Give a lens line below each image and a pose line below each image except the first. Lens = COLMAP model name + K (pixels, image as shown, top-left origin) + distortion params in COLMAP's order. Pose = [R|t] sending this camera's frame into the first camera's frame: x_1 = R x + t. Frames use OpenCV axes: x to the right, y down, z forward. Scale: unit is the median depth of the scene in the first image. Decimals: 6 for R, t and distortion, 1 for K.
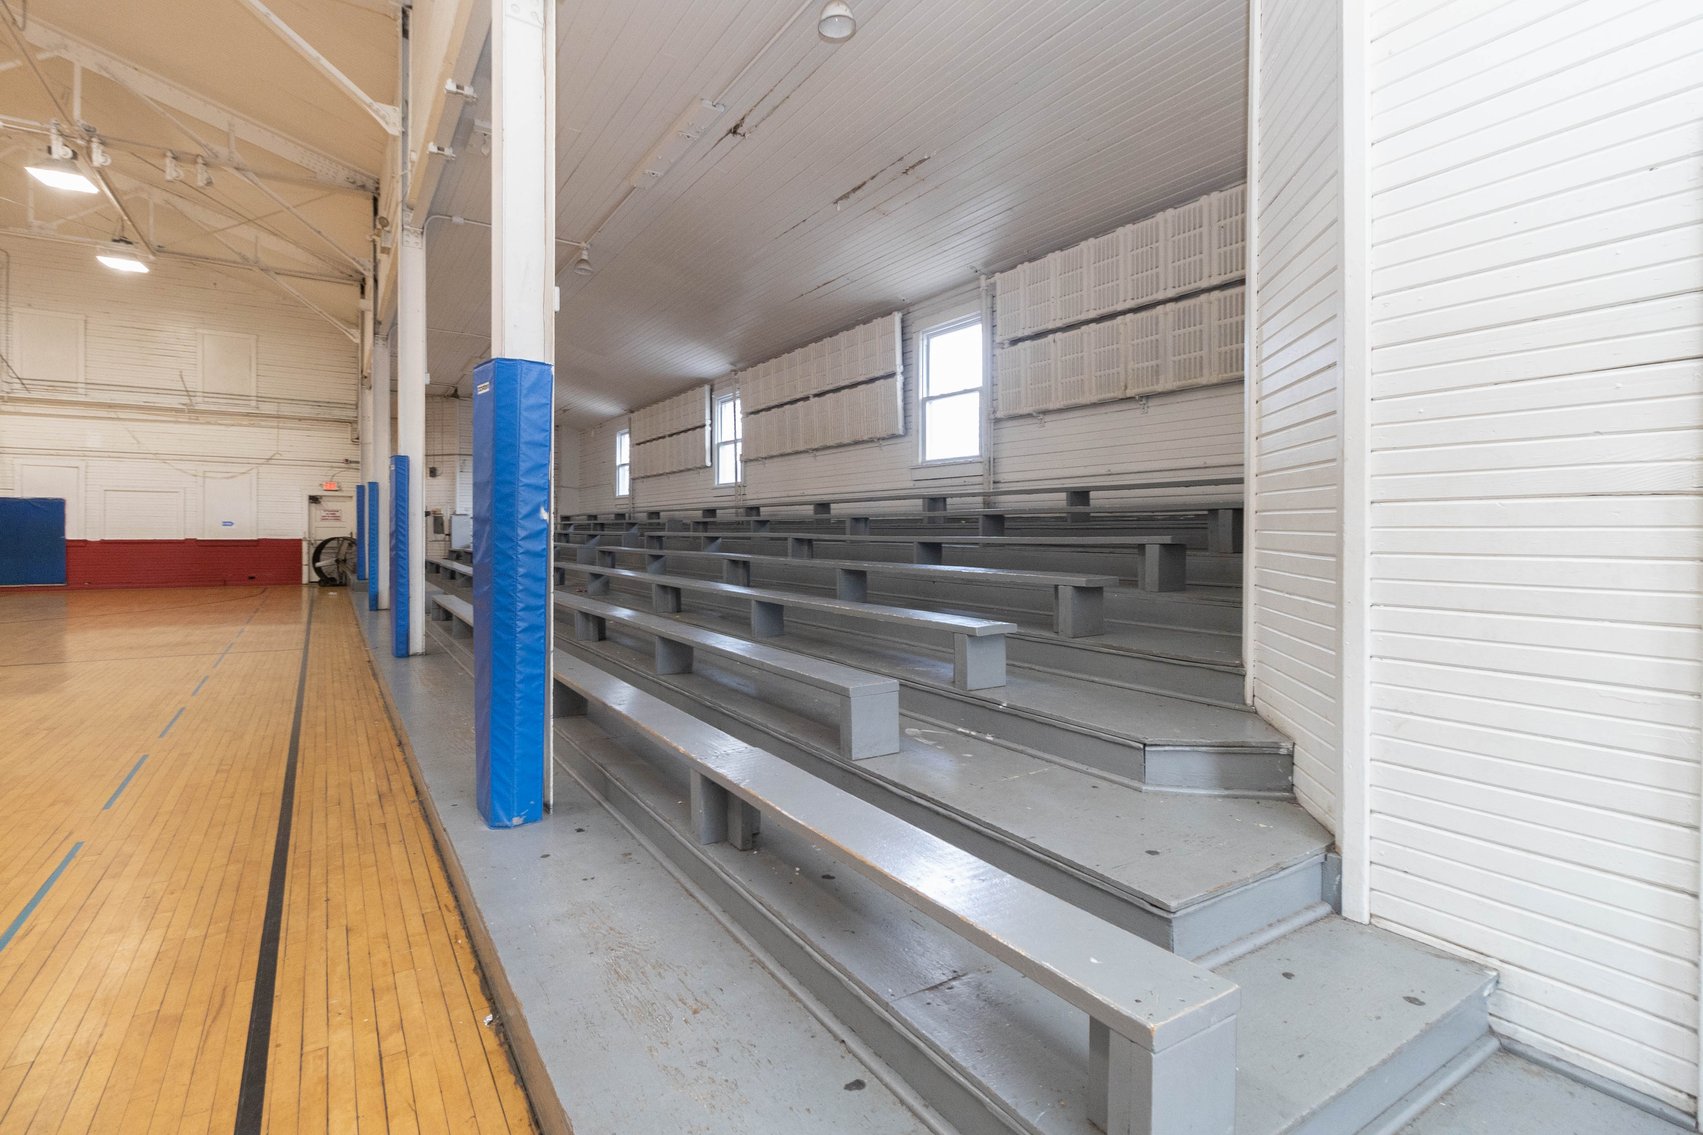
lens RADIAL K [[783.4, 0, 830.0], [0, 783.4, 546.1], [0, 0, 1]] dist [0.001607, -0.001064]
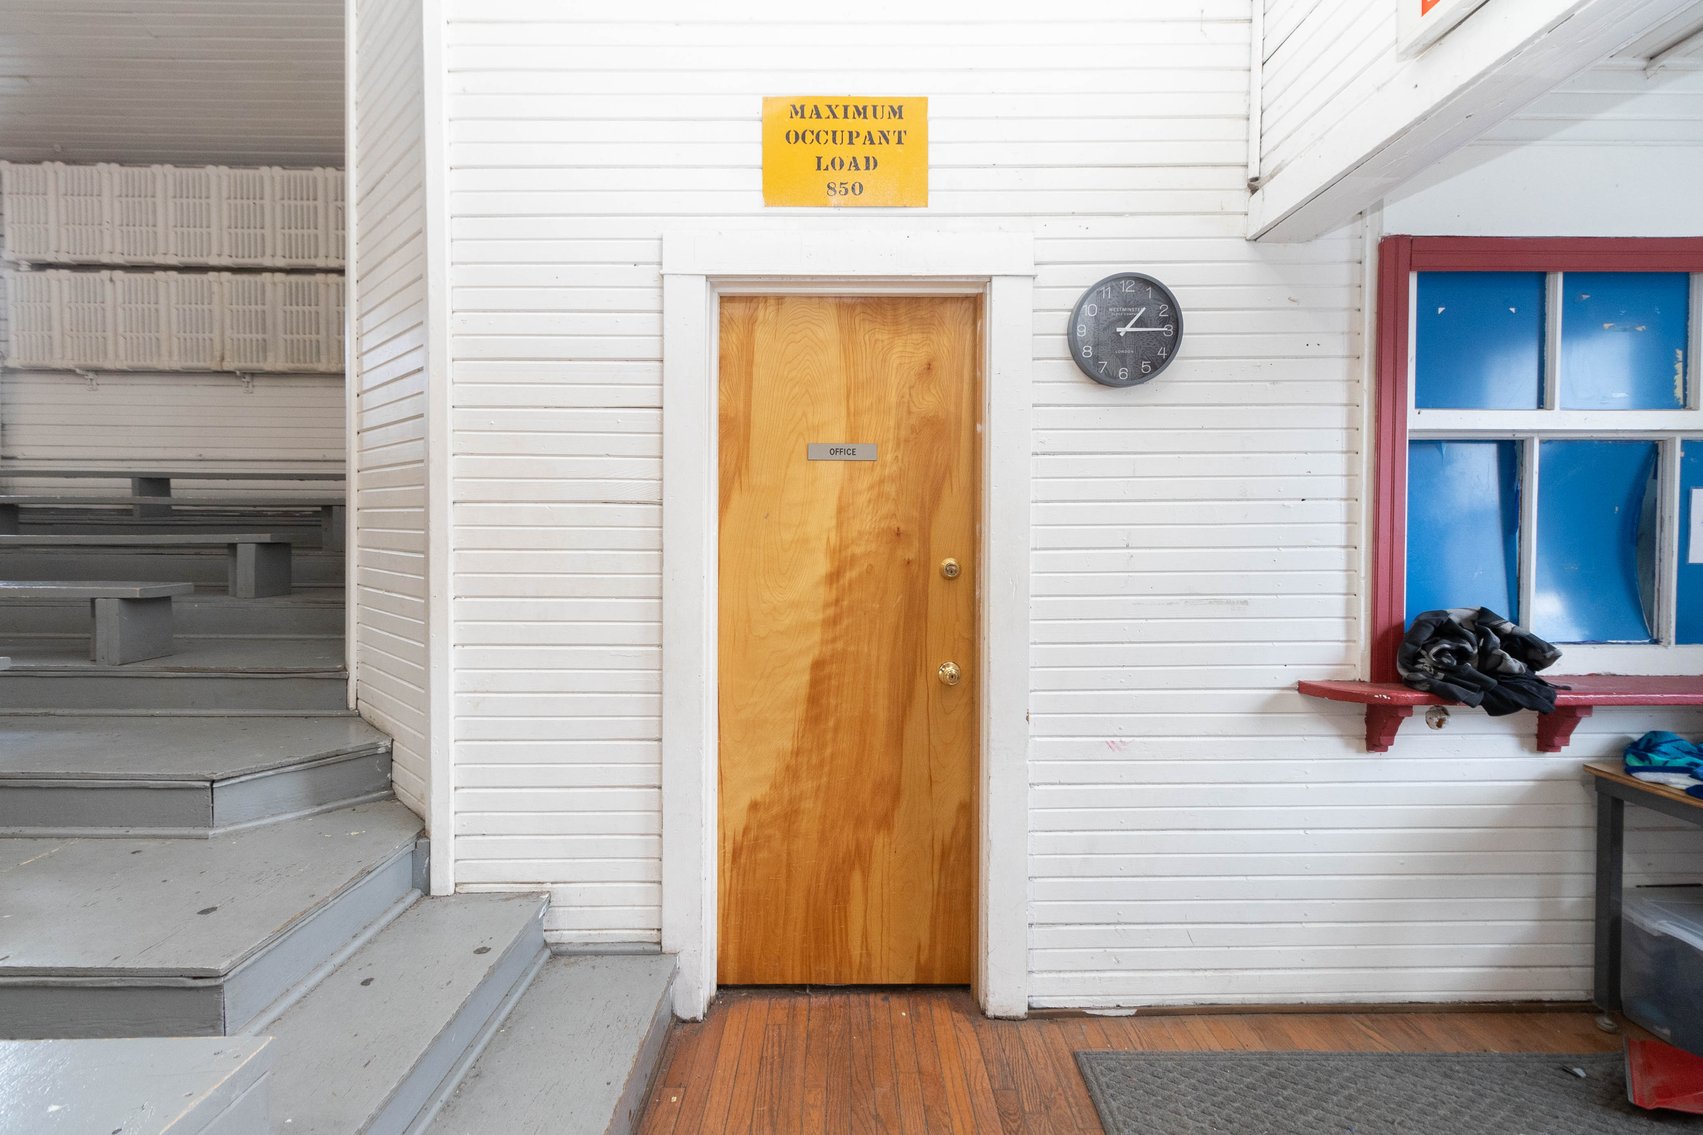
lens RADIAL K [[783.4, 0, 822.7], [0, 783.4, 550.8], [0, 0, 1]] dist [0.001607, -0.001064]
pose [[0.532090, -0.017313, 0.846511, 0.003991], [0.009993, 0.999850, 0.014167, 0.000038], [-0.846629, 0.000921, 0.532183, -0.000264]]
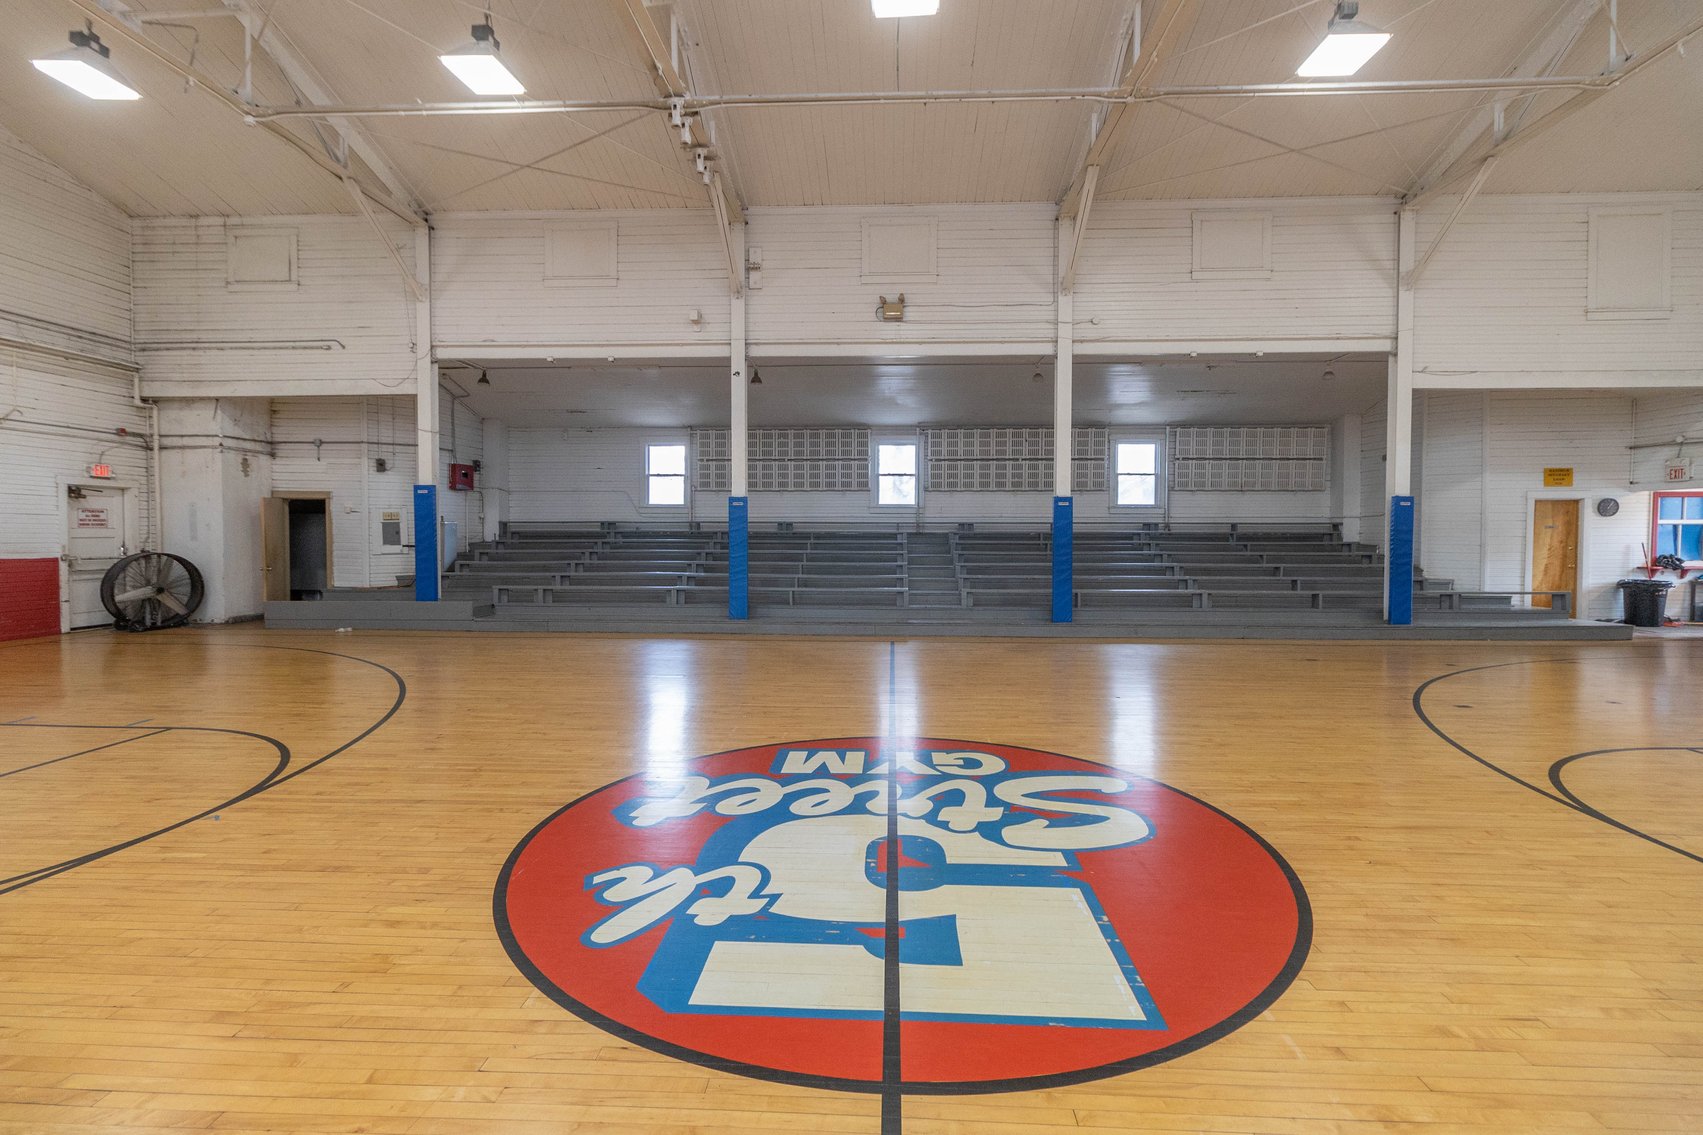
lens RADIAL K [[783.4, 0, 849.9], [0, 783.4, 552.2], [0, 0, 1]] dist [0.001607, -0.001064]
pose [[0.575289, -0.028792, 0.817443, -5.355488], [0.016249, 0.999585, 0.023771, -0.119276], [-0.817788, -0.000393, 0.575519, 1.117277]]
